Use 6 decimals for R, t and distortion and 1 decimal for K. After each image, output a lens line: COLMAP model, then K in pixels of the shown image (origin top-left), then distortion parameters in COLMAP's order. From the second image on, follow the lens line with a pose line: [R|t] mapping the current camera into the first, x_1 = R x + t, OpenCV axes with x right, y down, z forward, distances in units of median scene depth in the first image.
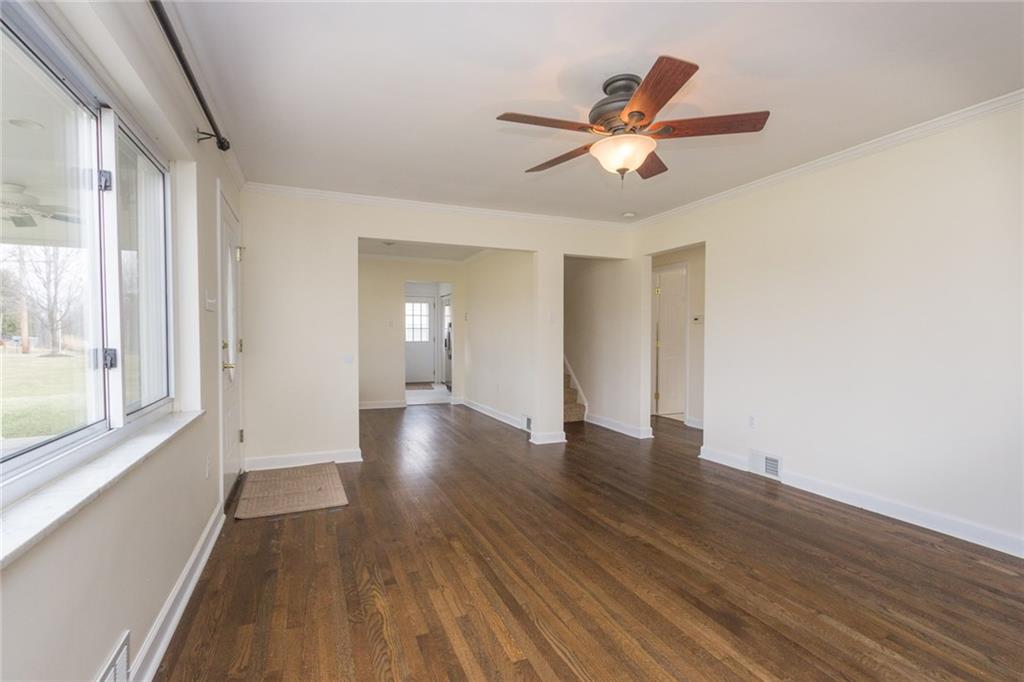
lens RADIAL K [[464.2, 0, 509.9], [0, 464.2, 348.5], [0, 0, 1]] dist [0.000370, 0.000108]
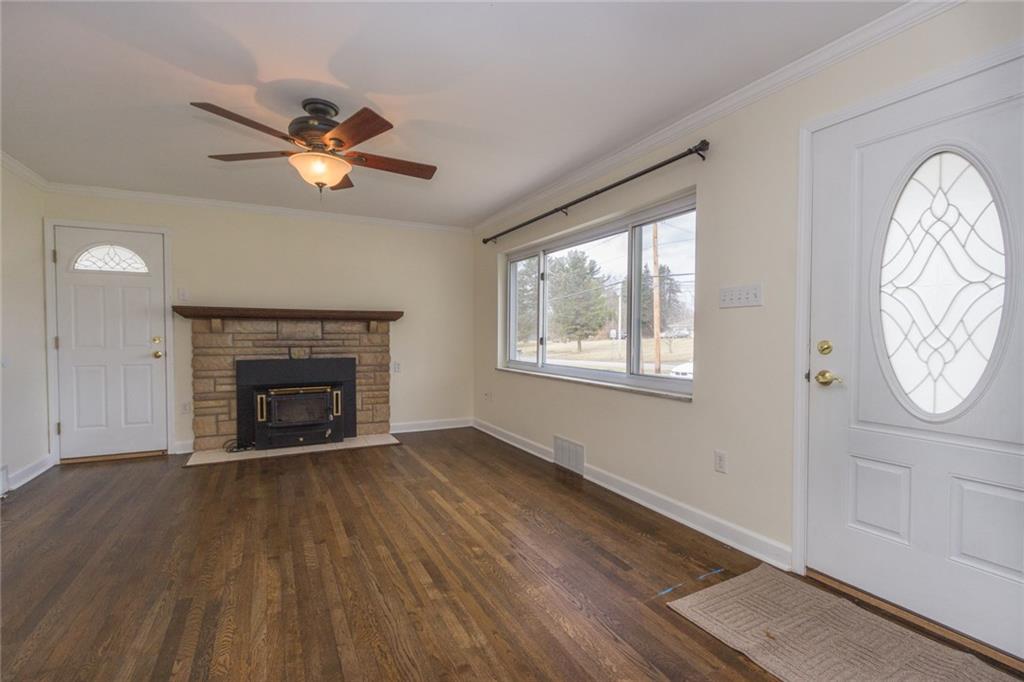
lens RADIAL K [[464.2, 0, 509.9], [0, 464.2, 348.5], [0, 0, 1]] dist [0.000370, 0.000108]
pose [[-0.997554, 0.003727, -0.069805, -0.118099], [-0.000677, 0.998016, 0.062962, -0.055912], [0.069902, 0.062855, -0.995572, 1.901091]]
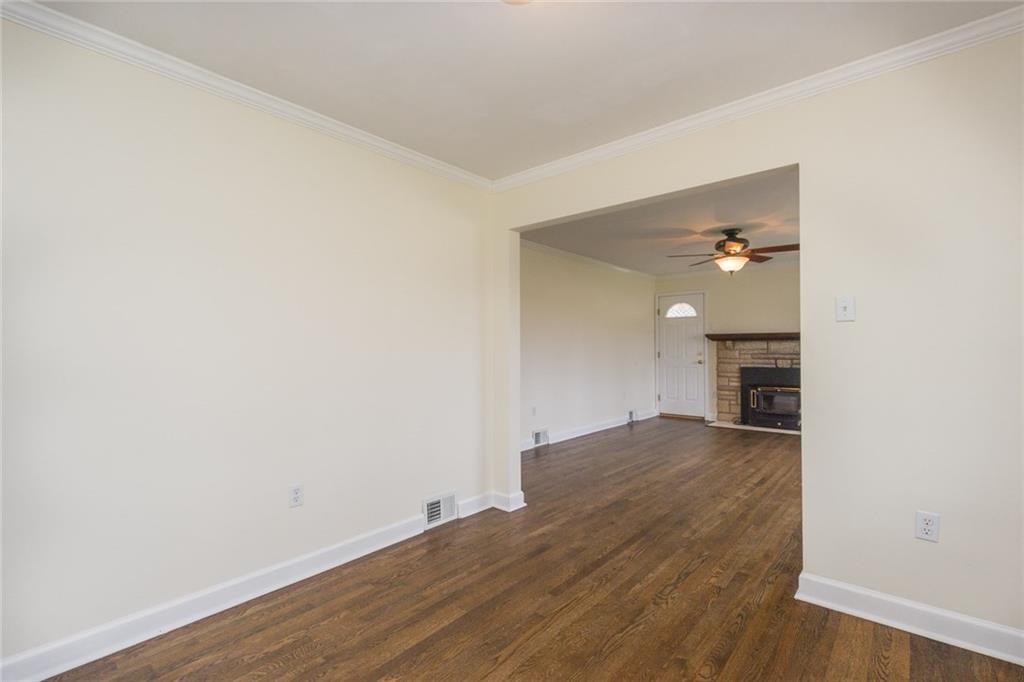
lens RADIAL K [[464.2, 0, 509.9], [0, 464.2, 348.5], [0, 0, 1]] dist [0.000370, 0.000108]
pose [[-0.428432, 0.005936, 0.903555, -1.074124], [0.031195, 0.999479, 0.008225, -0.073841], [-0.903035, 0.031710, -0.428394, 2.474856]]
